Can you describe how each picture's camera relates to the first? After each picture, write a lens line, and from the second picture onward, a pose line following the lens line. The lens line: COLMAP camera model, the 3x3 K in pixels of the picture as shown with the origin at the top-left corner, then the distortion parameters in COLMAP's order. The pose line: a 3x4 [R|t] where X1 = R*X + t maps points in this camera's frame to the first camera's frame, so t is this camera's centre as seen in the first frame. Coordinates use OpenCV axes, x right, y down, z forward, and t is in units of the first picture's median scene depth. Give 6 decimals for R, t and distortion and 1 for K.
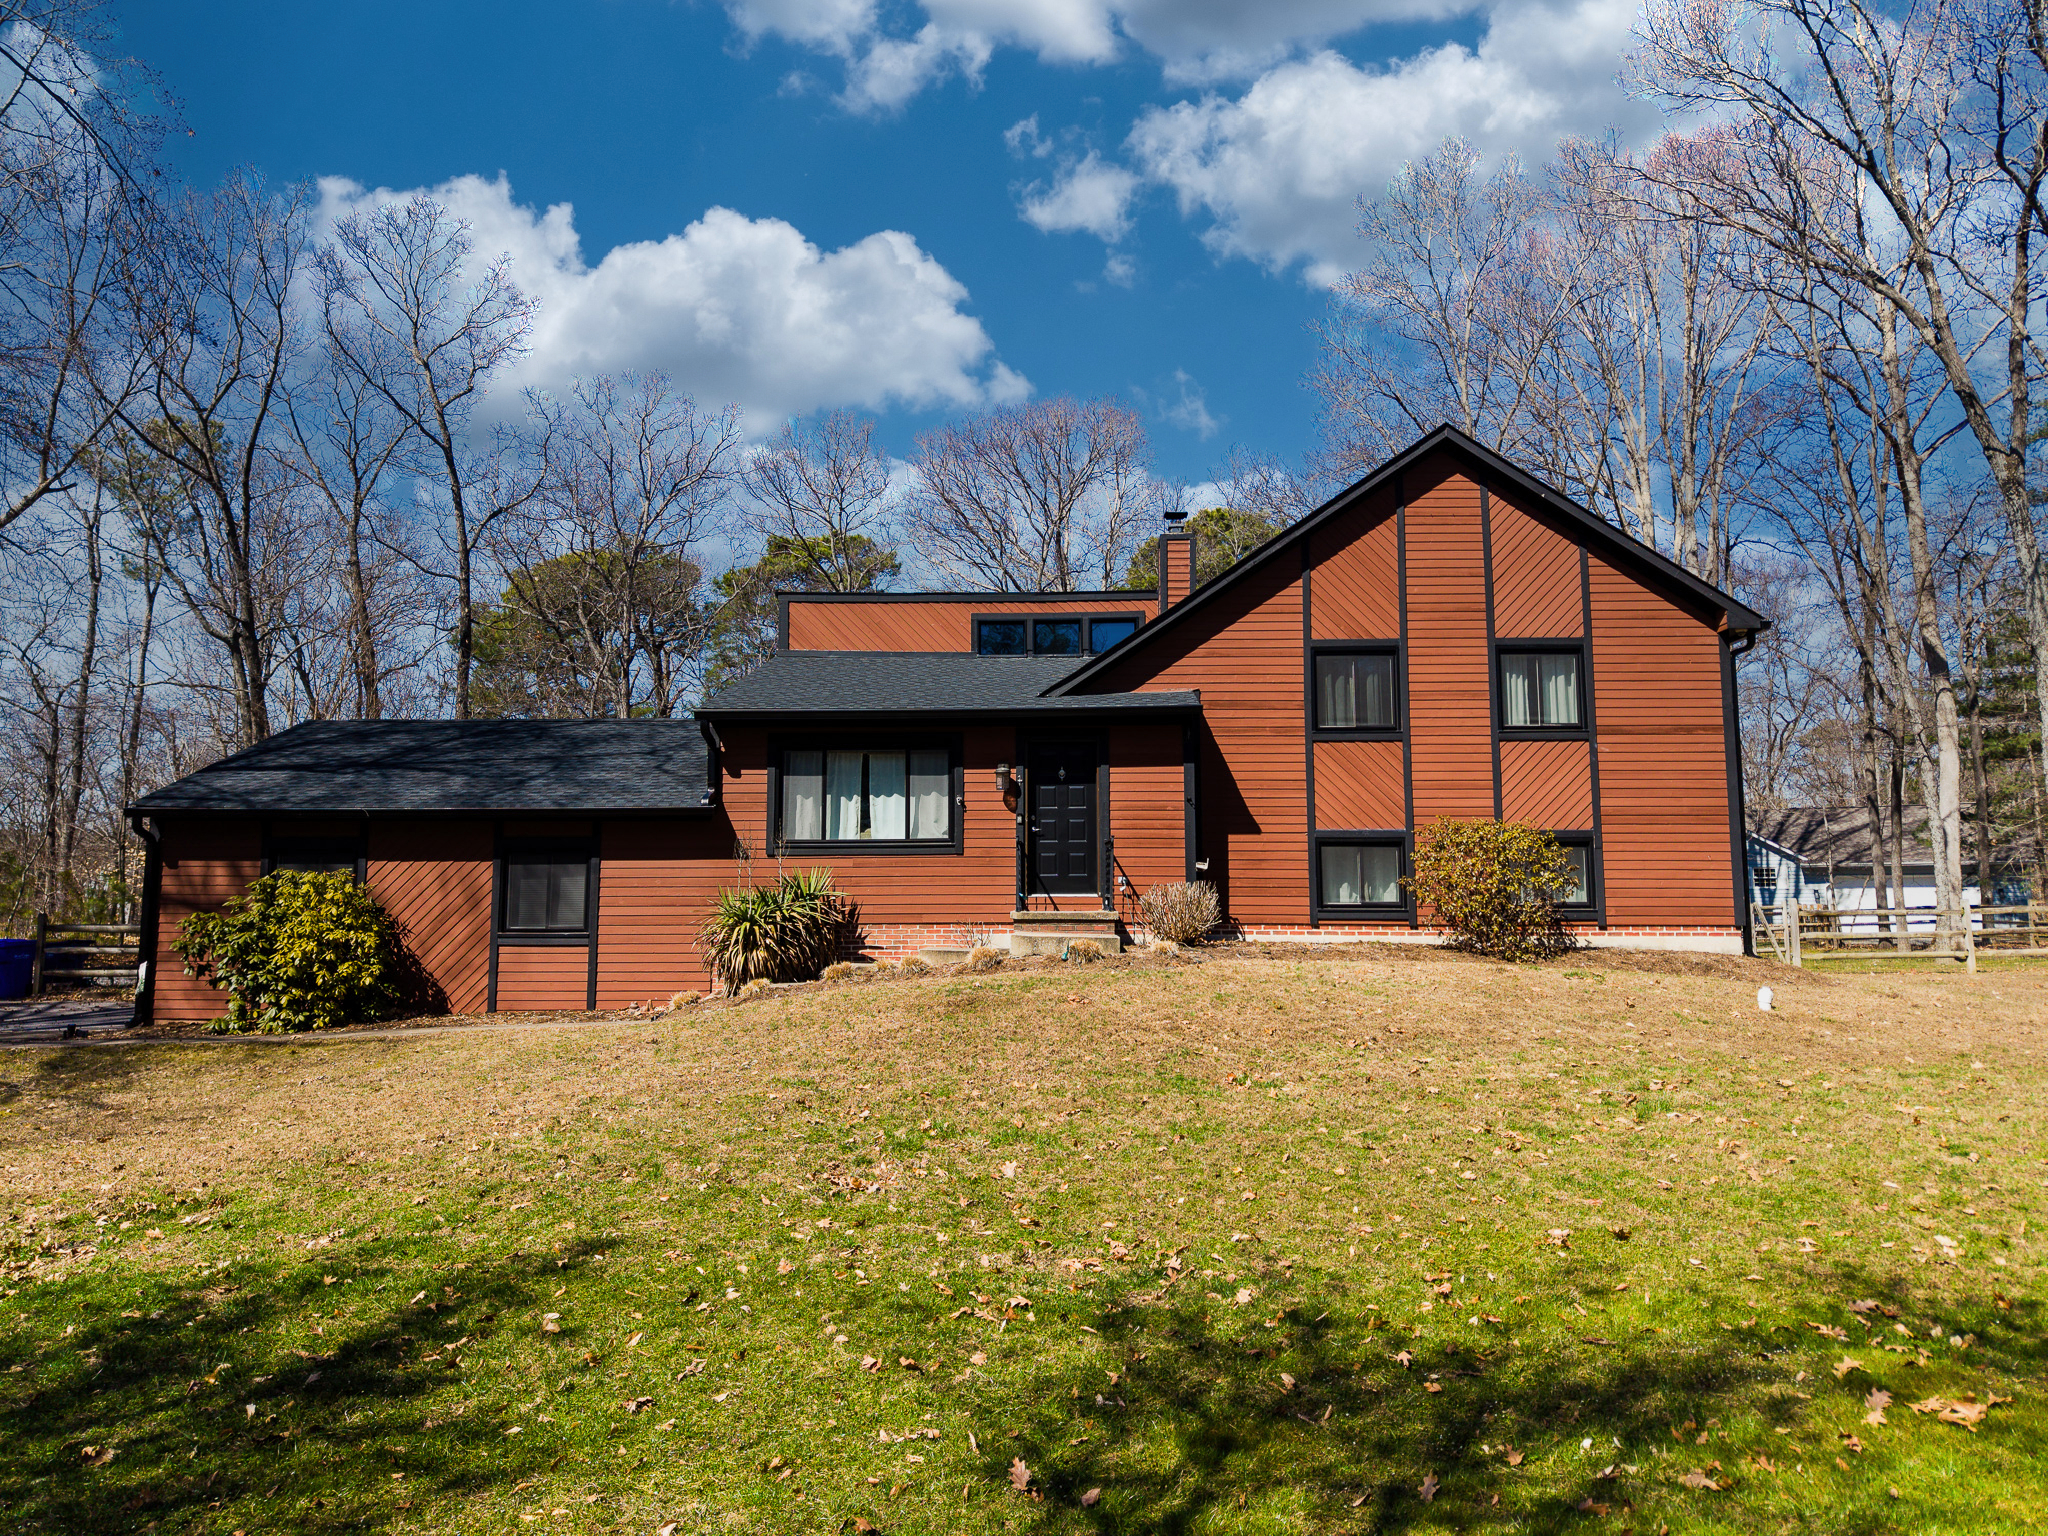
lens RADIAL K [[1373.2, 0, 1024.0], [0, 1373.2, 768.0], [0, 0, 1]] dist [0.006325, -0.024069]
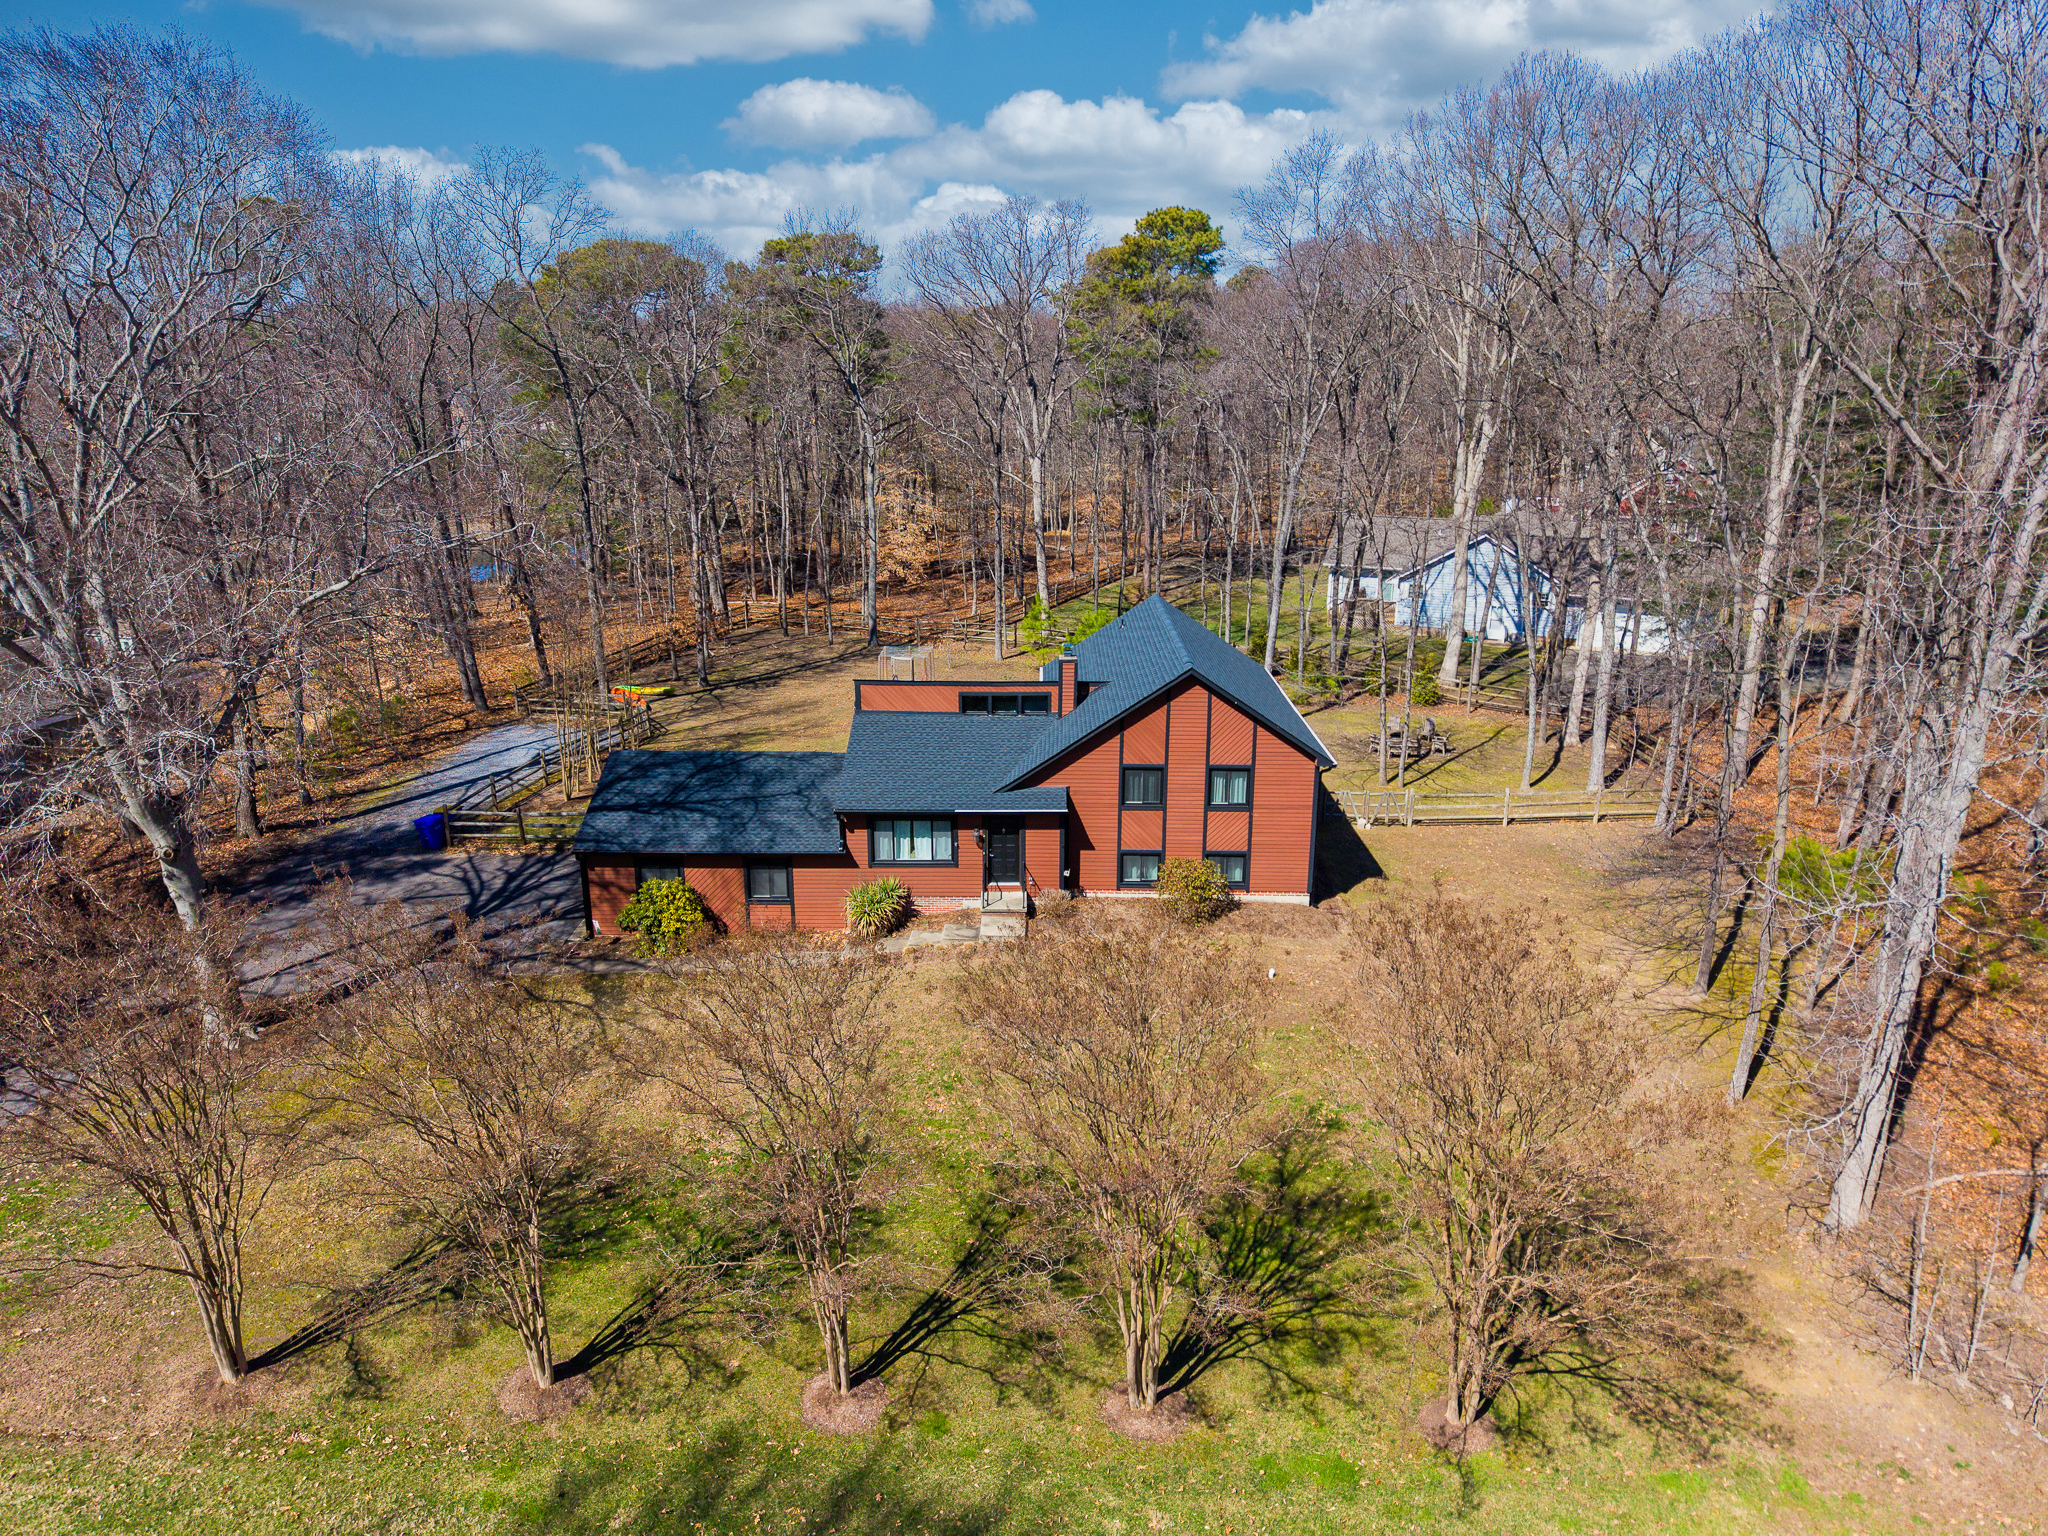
lens RADIAL K [[1413.3, 0, 1024.0], [0, 1413.3, 768.0], [0, 0, 1]] dist [0.068614, 0.000013]
pose [[0.999918, -0.004438, 0.012004, 0.033864], [-0.000593, 0.920859, 0.389895, -0.942411], [-0.012784, -0.389870, 0.920781, -1.001055]]
